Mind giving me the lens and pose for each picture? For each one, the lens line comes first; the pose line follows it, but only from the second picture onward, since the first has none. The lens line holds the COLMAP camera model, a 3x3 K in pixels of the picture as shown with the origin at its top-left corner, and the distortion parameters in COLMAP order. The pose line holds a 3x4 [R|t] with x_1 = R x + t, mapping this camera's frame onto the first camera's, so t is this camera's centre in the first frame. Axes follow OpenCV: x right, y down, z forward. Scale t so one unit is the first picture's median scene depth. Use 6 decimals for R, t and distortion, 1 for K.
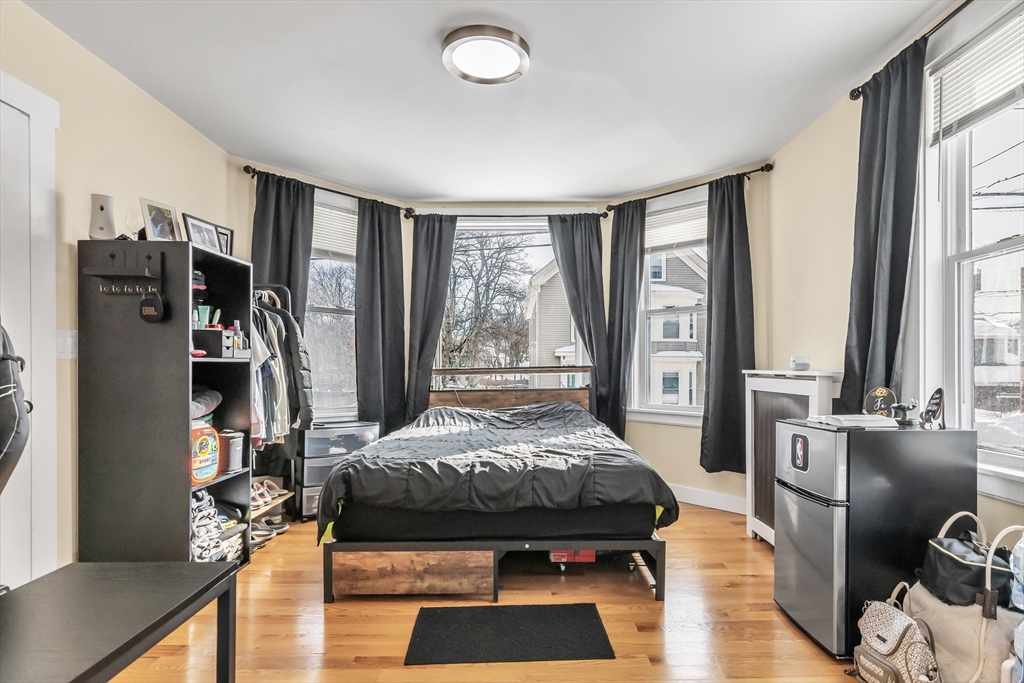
lens RADIAL K [[524.4, 0, 515.2], [0, 524.4, 367.4], [0, 0, 1]] dist [-0.000879, 0.000087]
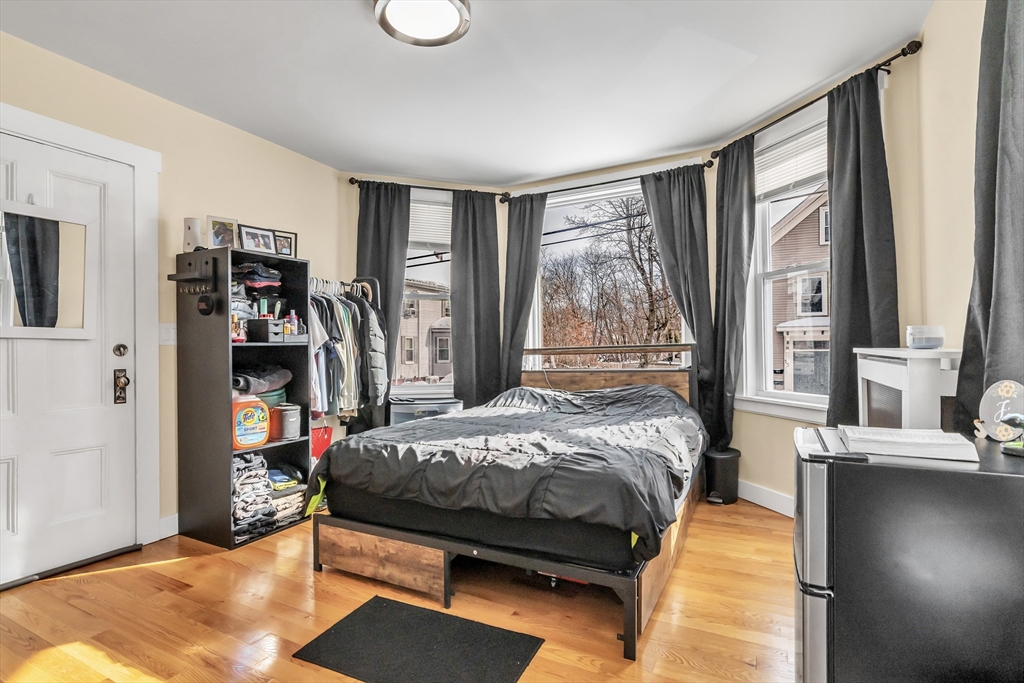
lens RADIAL K [[483.2, 0, 512.0], [0, 483.2, 341.5], [0, 0, 1]] dist [-0.000748, -0.000083]
pose [[0.884796, -0.014603, -0.465750, 0.391698], [0.010860, 0.999884, -0.010719, -0.002063], [0.465853, 0.004426, 0.884851, 0.266996]]
